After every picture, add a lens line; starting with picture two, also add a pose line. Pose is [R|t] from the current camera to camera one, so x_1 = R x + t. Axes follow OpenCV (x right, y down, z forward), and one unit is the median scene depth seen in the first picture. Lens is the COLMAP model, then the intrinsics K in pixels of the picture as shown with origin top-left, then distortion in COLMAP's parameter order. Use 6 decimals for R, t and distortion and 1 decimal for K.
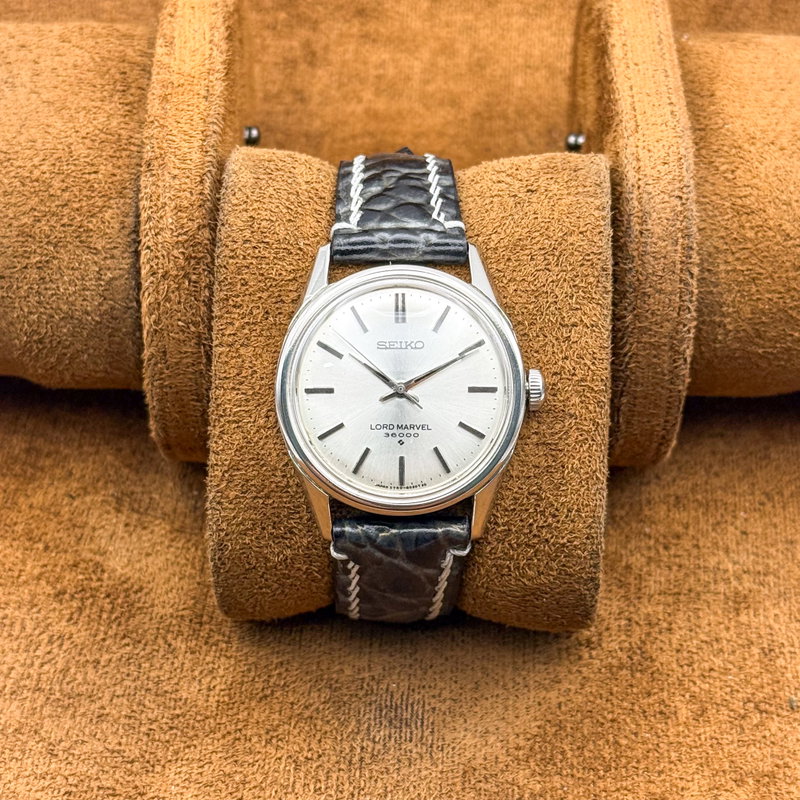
lens RADIAL K [[1771.8, 0, 408.4], [0, 1771.8, 402.7], [0, 0, 1]] dist [0.012459, 0.043478]
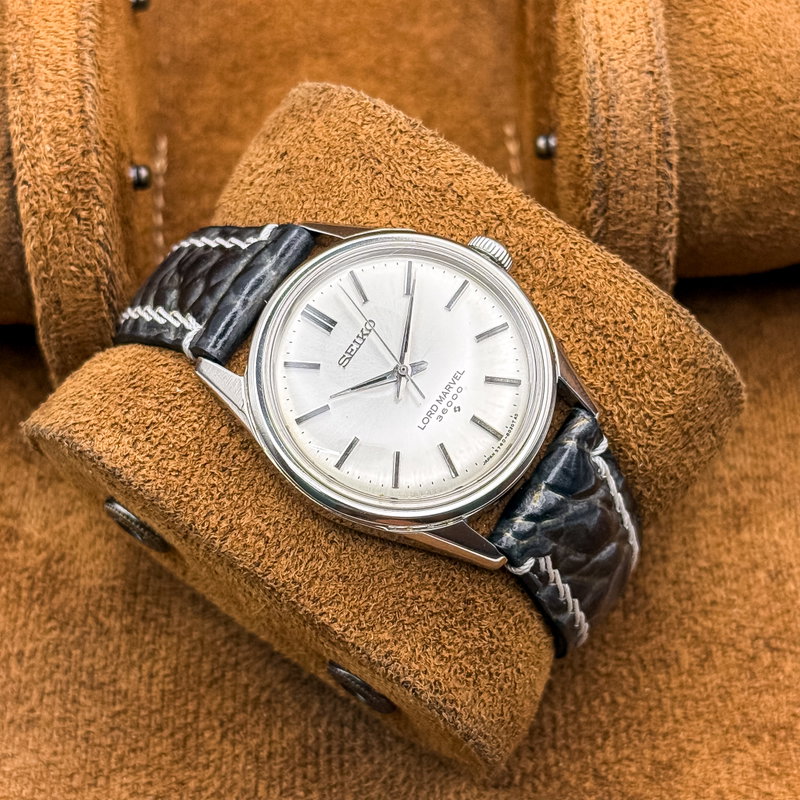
lens RADIAL K [[1771.8, 0, 408.4], [0, 1771.8, 402.7], [0, 0, 1]] dist [0.012459, 0.043478]
pose [[0.996553, -0.080170, 0.021323, 0.007500], [0.075372, 0.982387, 0.170981, -0.113916], [-0.034654, -0.168784, 0.985044, 0.148892]]
